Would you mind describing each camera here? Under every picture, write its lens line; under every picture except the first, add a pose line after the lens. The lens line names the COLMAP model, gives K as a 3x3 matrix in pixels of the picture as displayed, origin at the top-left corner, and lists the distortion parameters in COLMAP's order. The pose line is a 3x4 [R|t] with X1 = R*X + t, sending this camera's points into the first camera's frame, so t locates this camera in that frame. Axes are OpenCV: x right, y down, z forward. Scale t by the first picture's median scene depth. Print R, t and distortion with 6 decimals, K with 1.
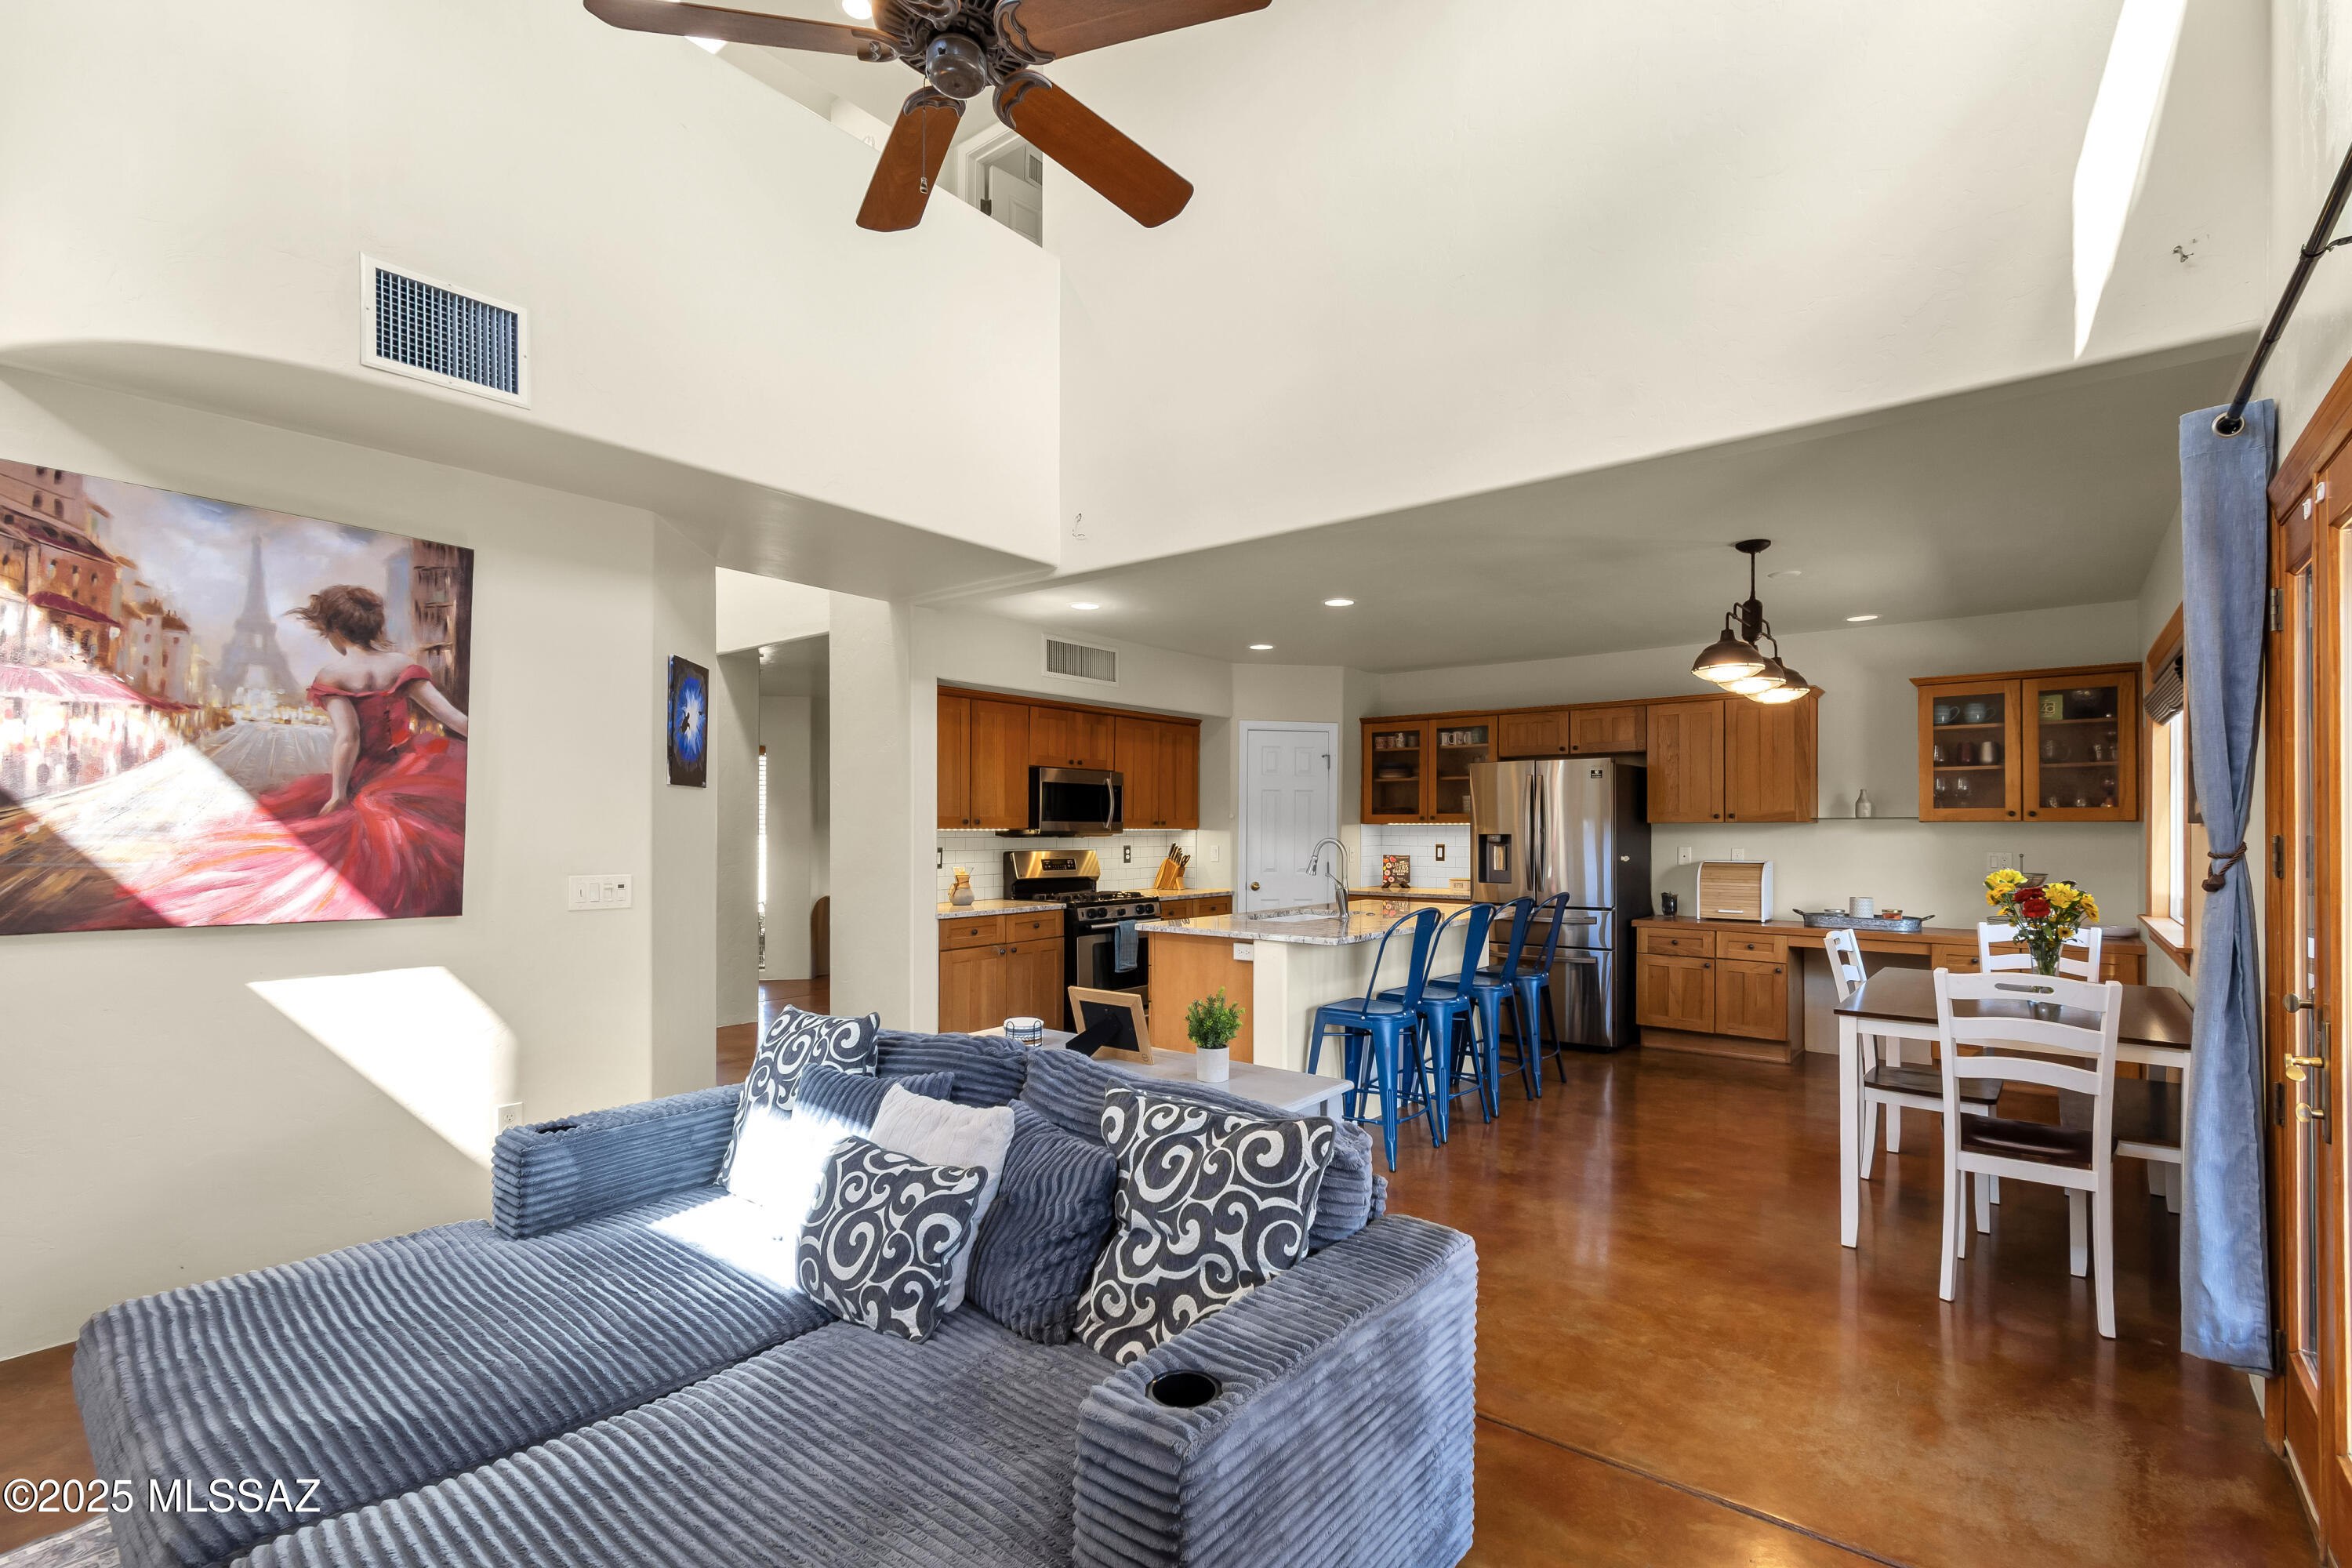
lens RADIAL K [[1051.1, 0, 1238.6], [0, 1051.1, 823.6], [0, 0, 1]] dist [-0.000292, -0.000038]
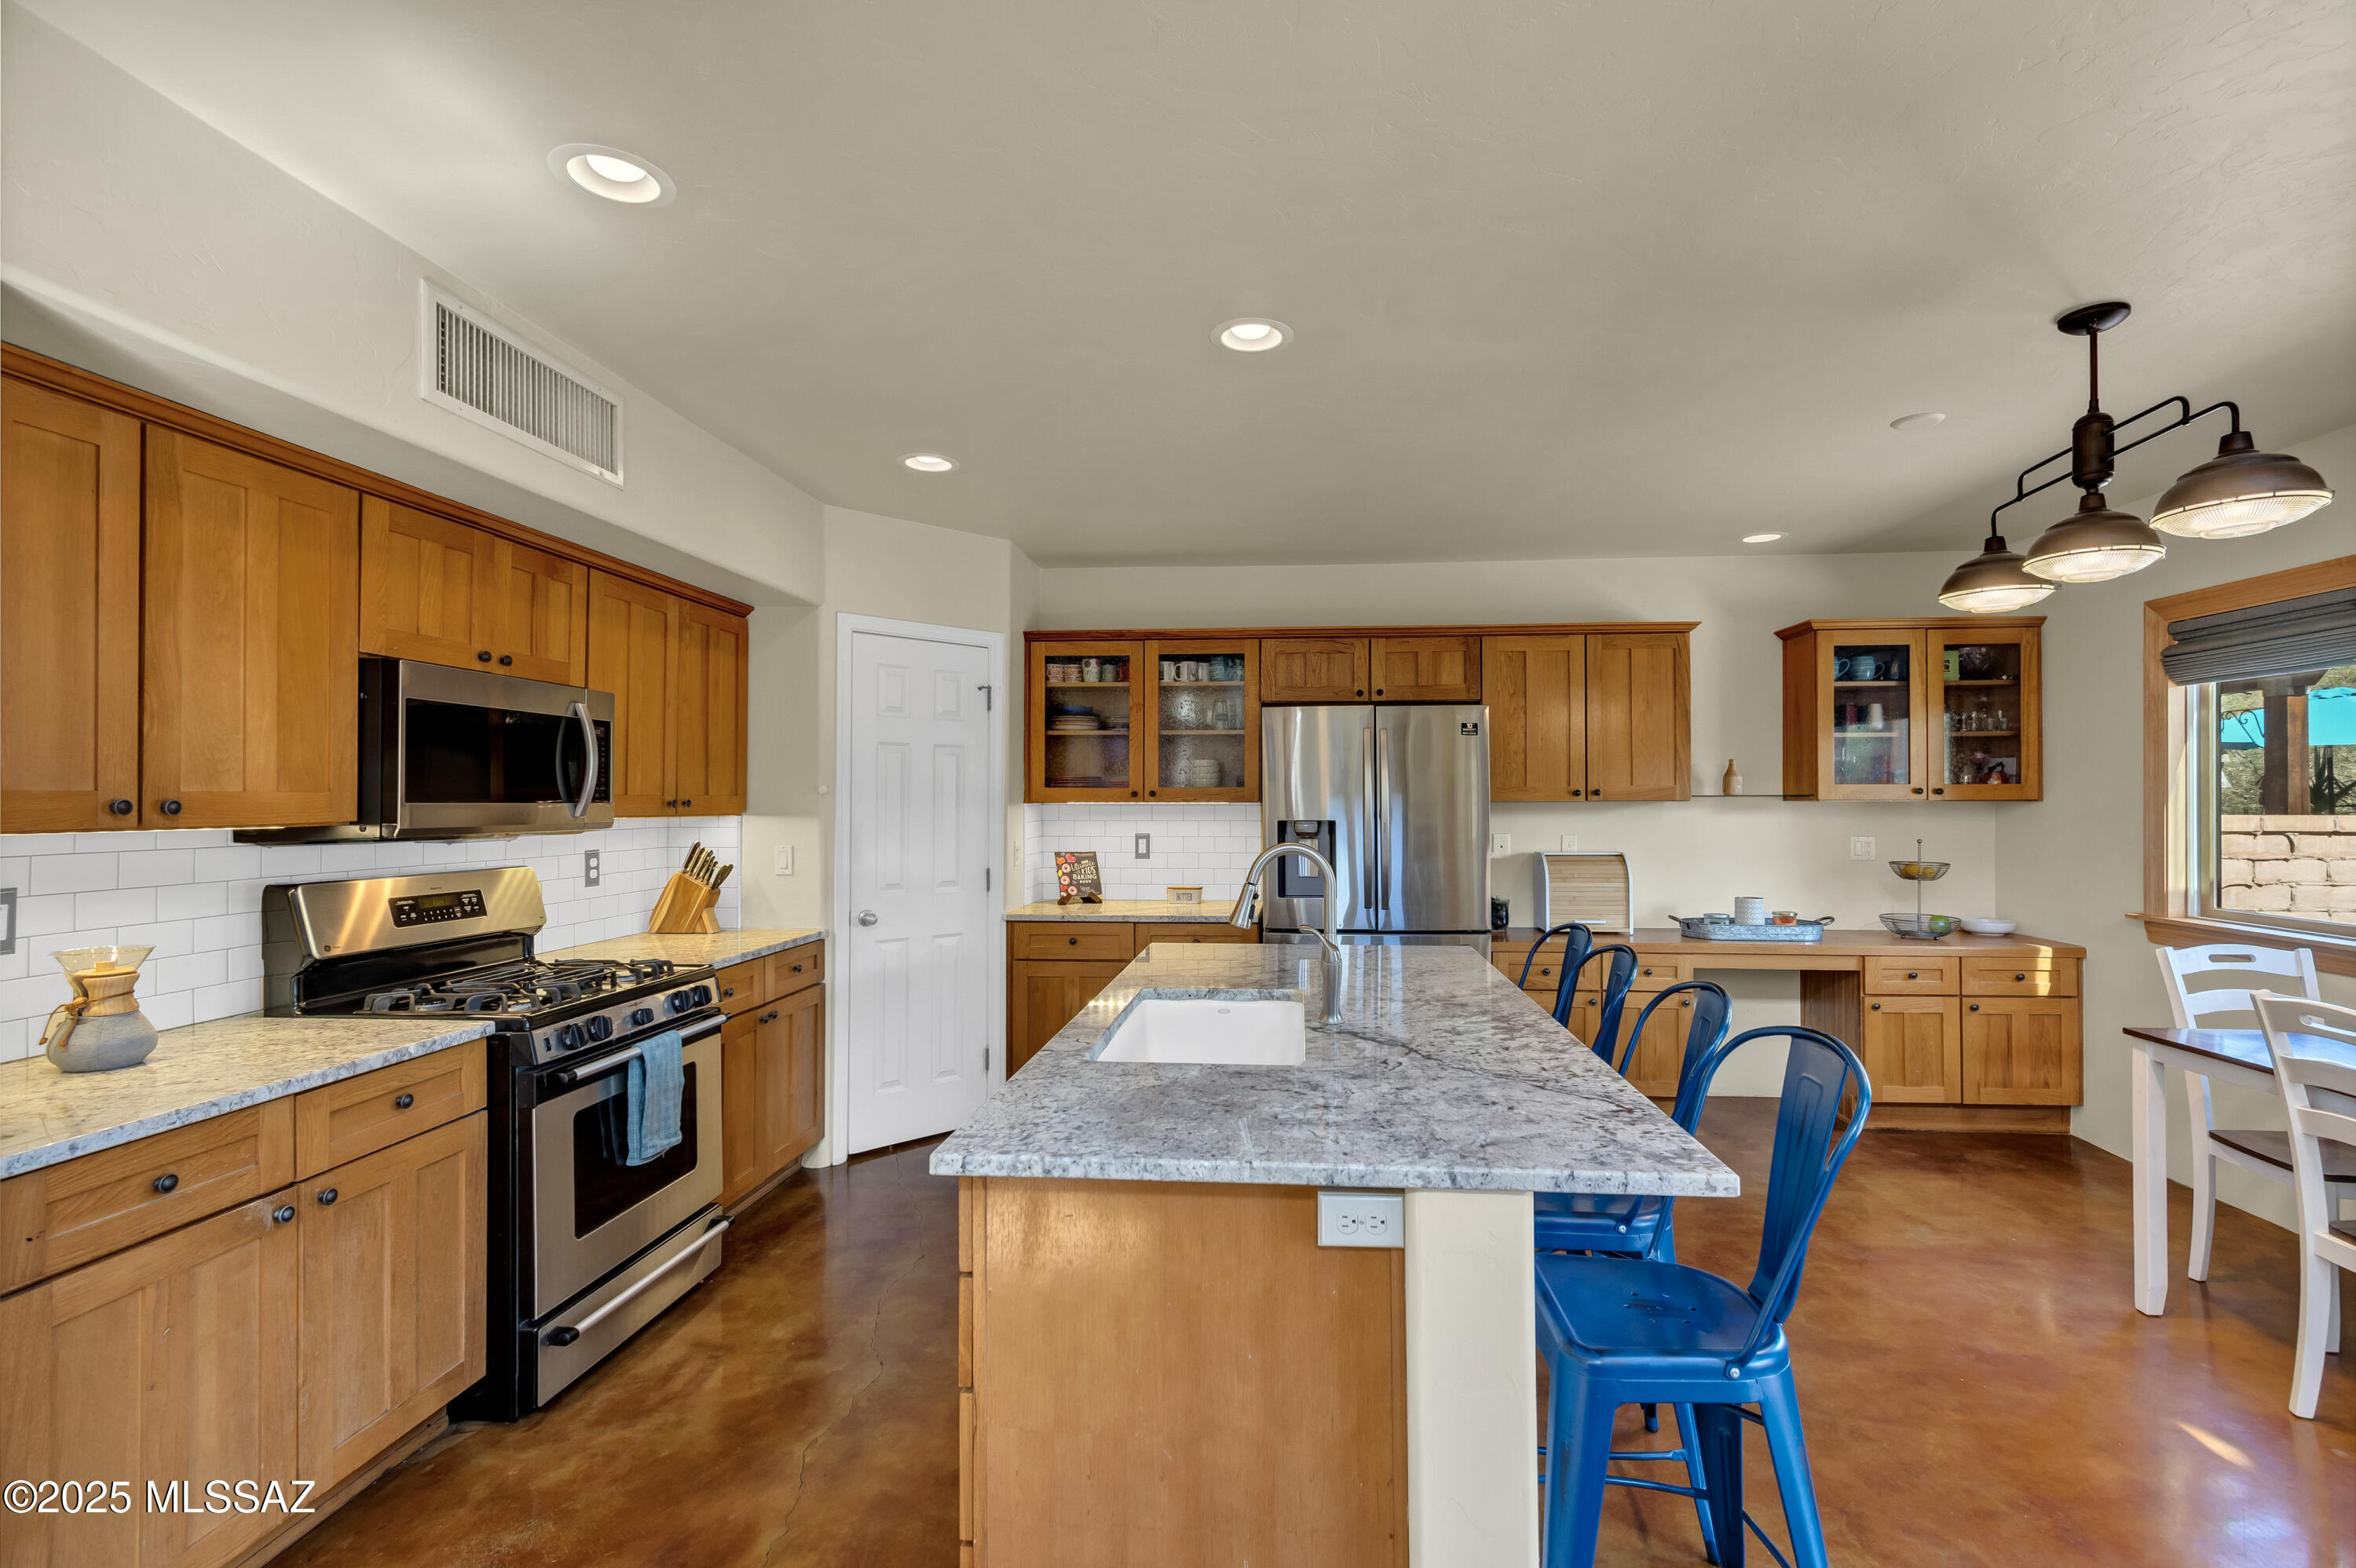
lens RADIAL K [[1028.5, 0, 1219.9], [0, 1028.5, 794.4], [0, 0, 1]] dist [-0.001714, -0.000243]
pose [[0.842716, 0.000825, 0.538358, -0.133060], [-0.000180, 0.999999, -0.001252, -0.004742], [-0.538359, 0.000958, 0.842715, 0.509251]]
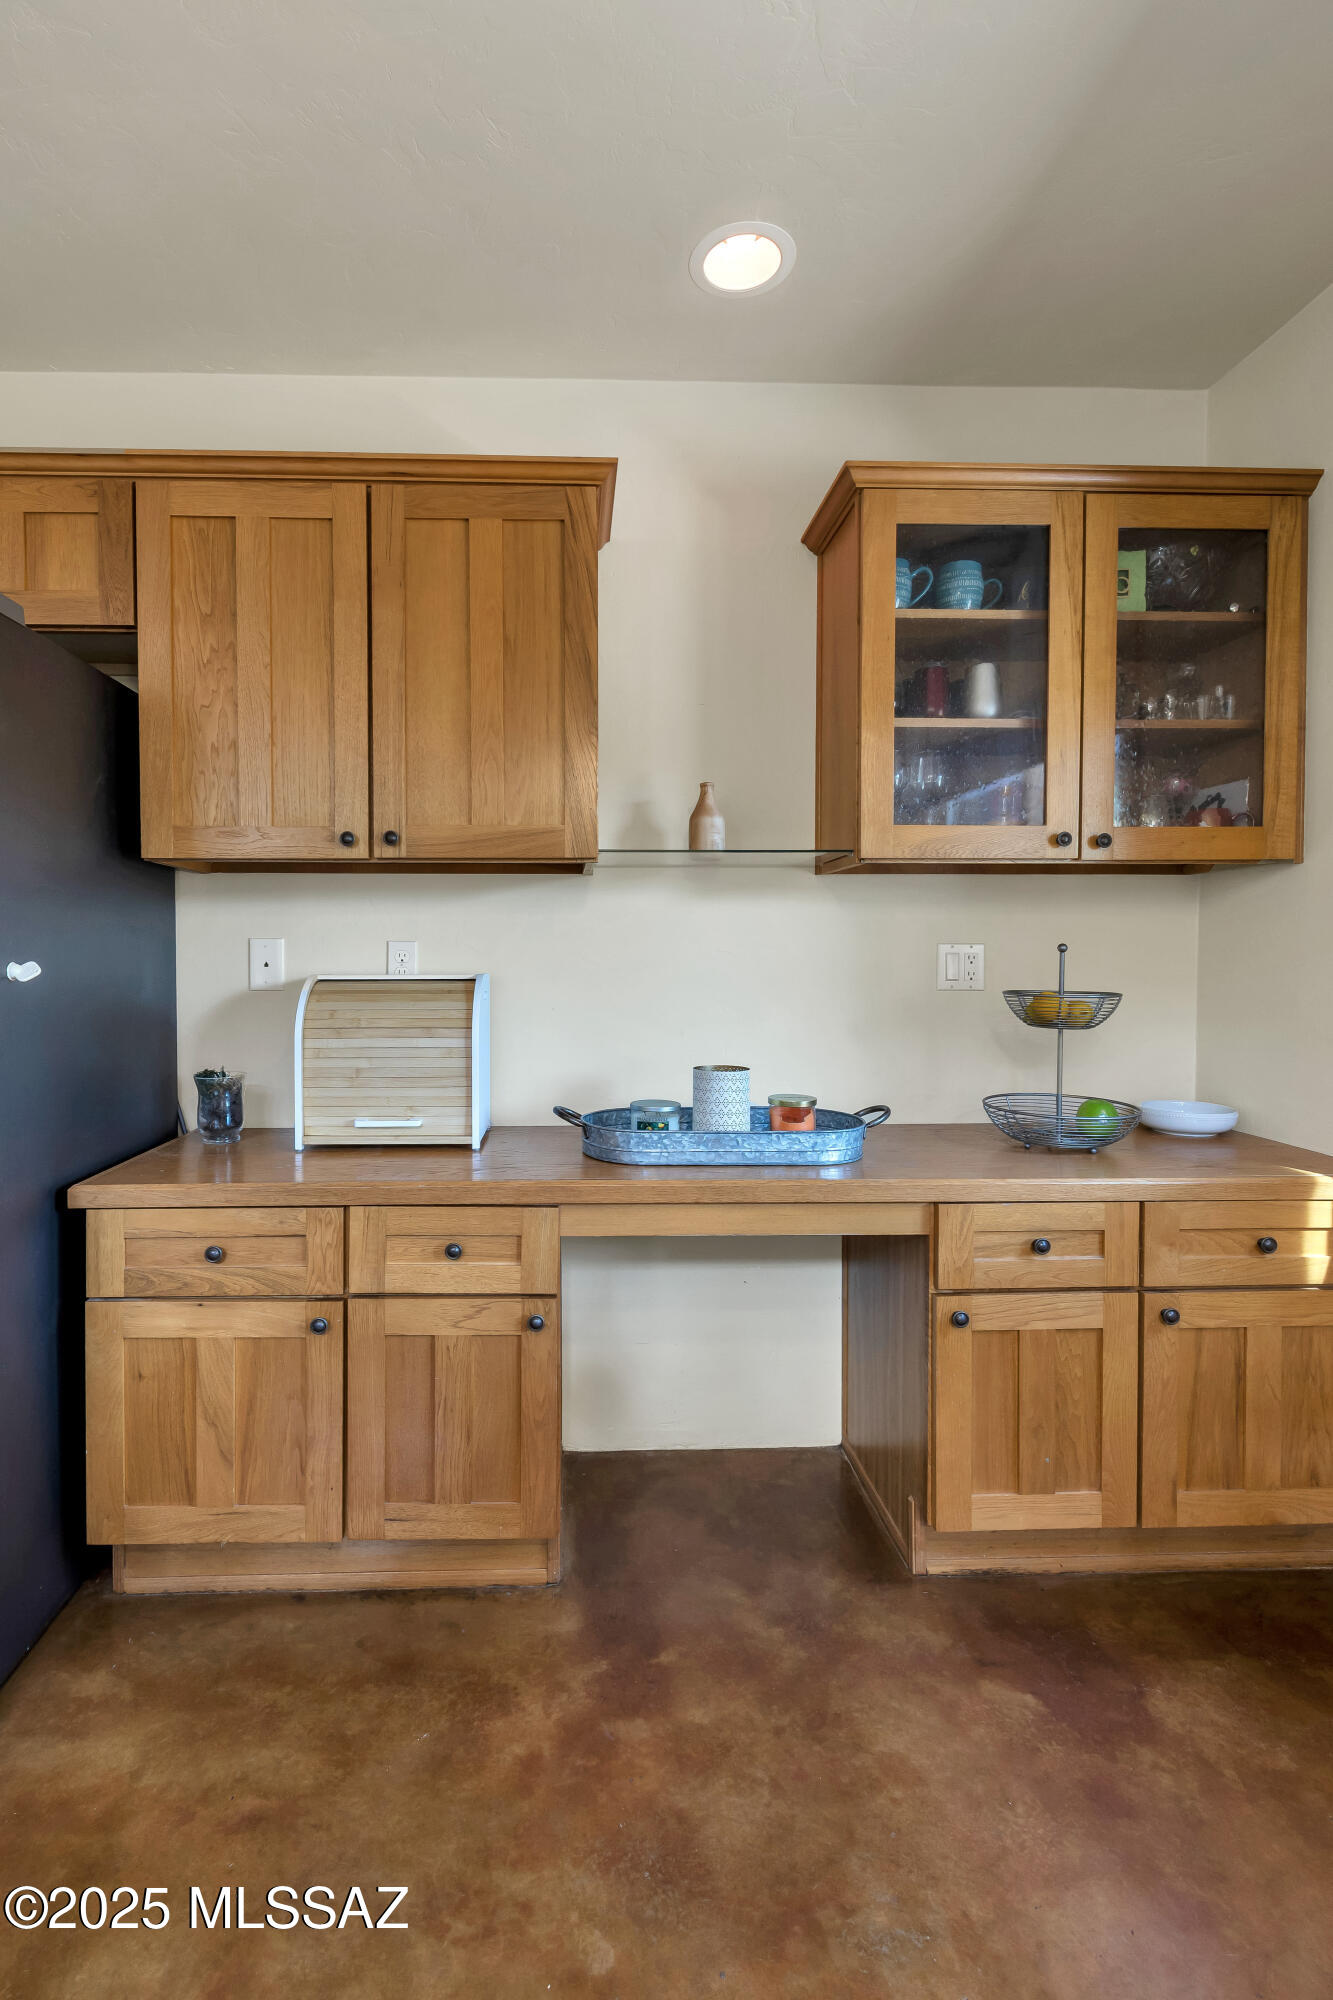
lens RADIAL K [[909.7, 0, 596.6], [0, 909.7, 979.6], [0, 0, 1]] dist [0.002013, 0.000381]
pose [[0.777210, -0.016644, 0.629021, 0.321895], [-0.002697, 0.999553, 0.029781, 0.027038], [-0.629235, -0.024842, 0.776818, 0.699621]]
